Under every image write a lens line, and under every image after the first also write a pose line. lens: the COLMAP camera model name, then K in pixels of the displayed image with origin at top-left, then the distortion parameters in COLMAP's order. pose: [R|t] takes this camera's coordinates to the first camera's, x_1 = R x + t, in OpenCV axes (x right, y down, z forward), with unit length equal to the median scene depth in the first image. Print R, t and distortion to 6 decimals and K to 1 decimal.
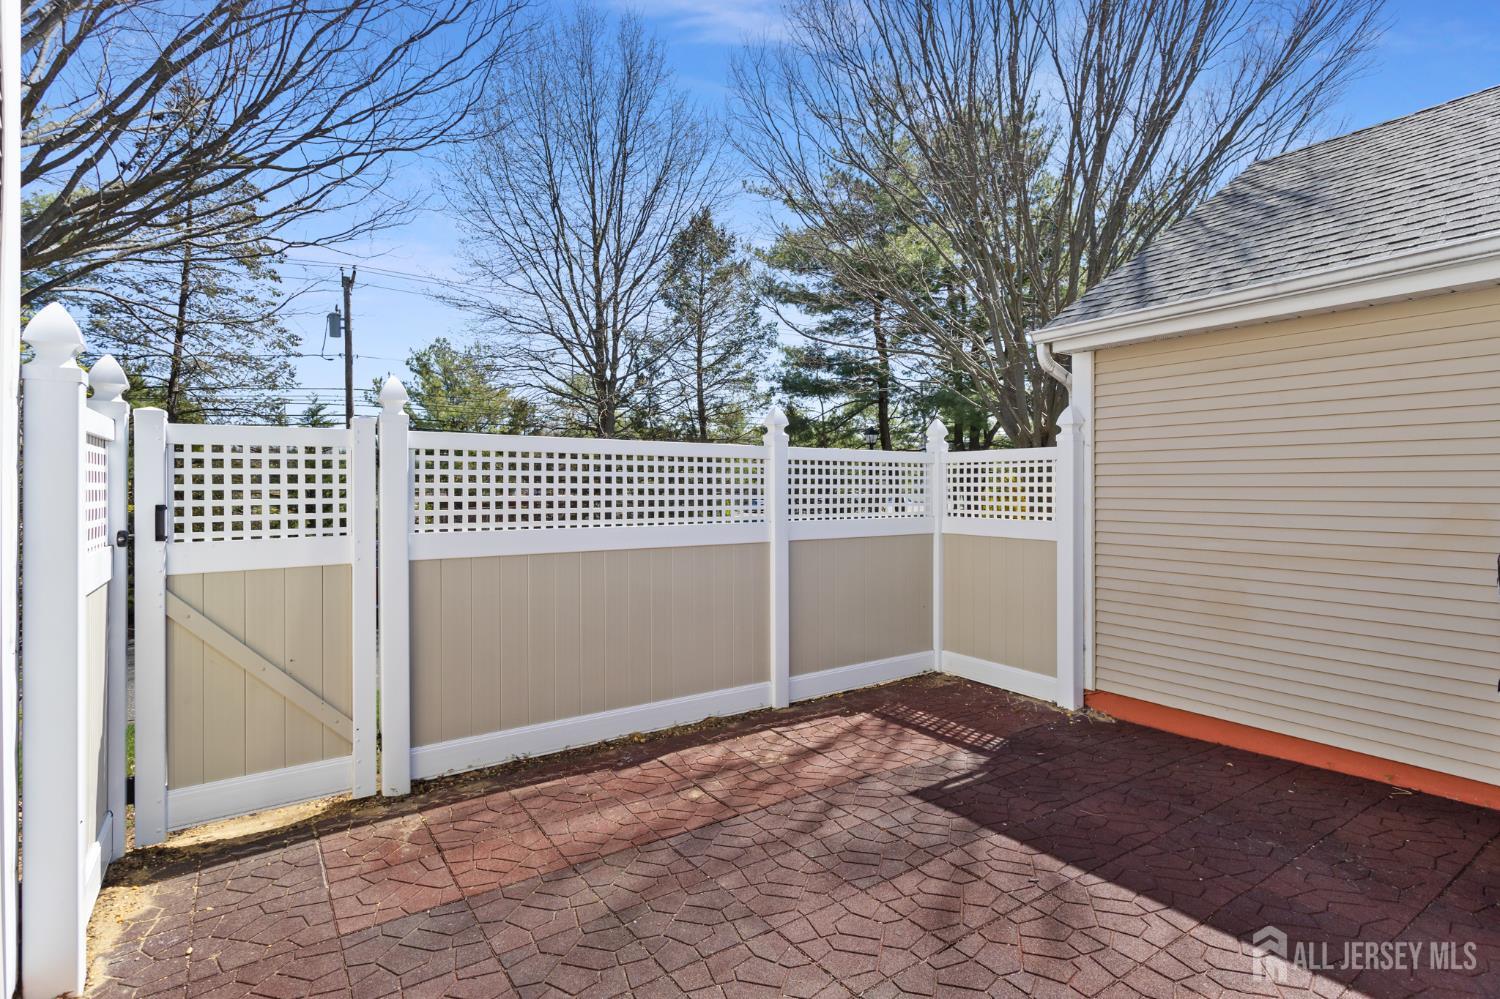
lens RADIAL K [[726.7, 0, 750.0], [0, 726.7, 499.5], [0, 0, 1]] dist [0.000360, 0.000278]
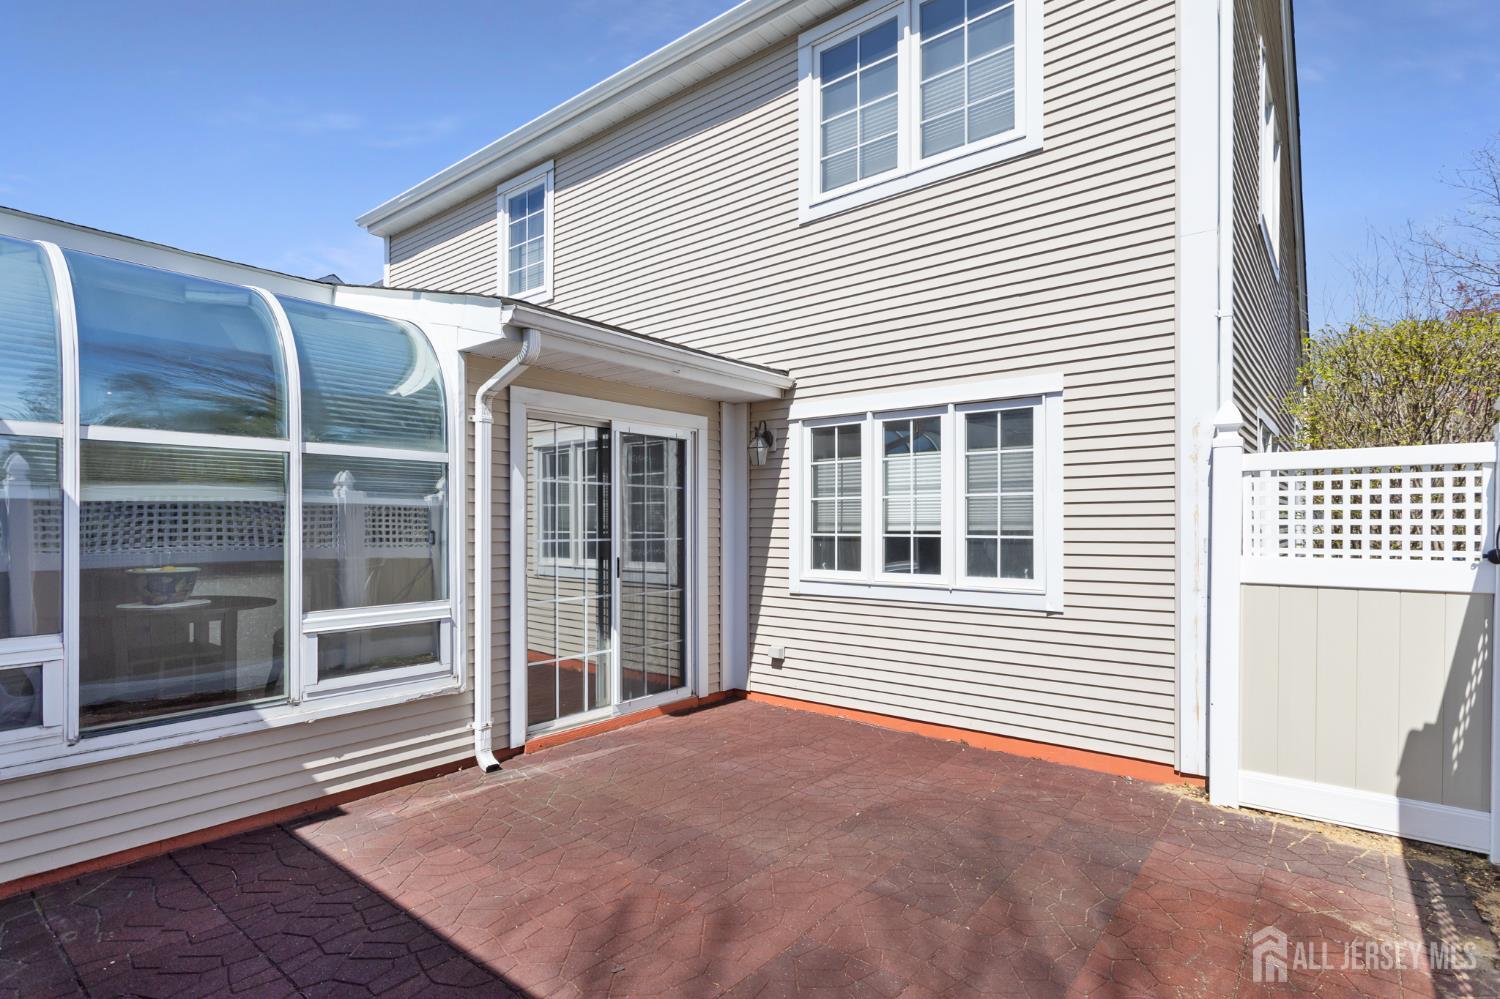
lens RADIAL K [[746.6, 0, 753.4], [0, 746.6, 516.8], [0, 0, 1]] dist [-0.000945, 0.000007]
pose [[-0.963953, -0.001168, -0.266070, 0.447772], [-0.002323, 0.999989, 0.004029, -0.005586], [0.266062, 0.004502, -0.963945, 1.776331]]
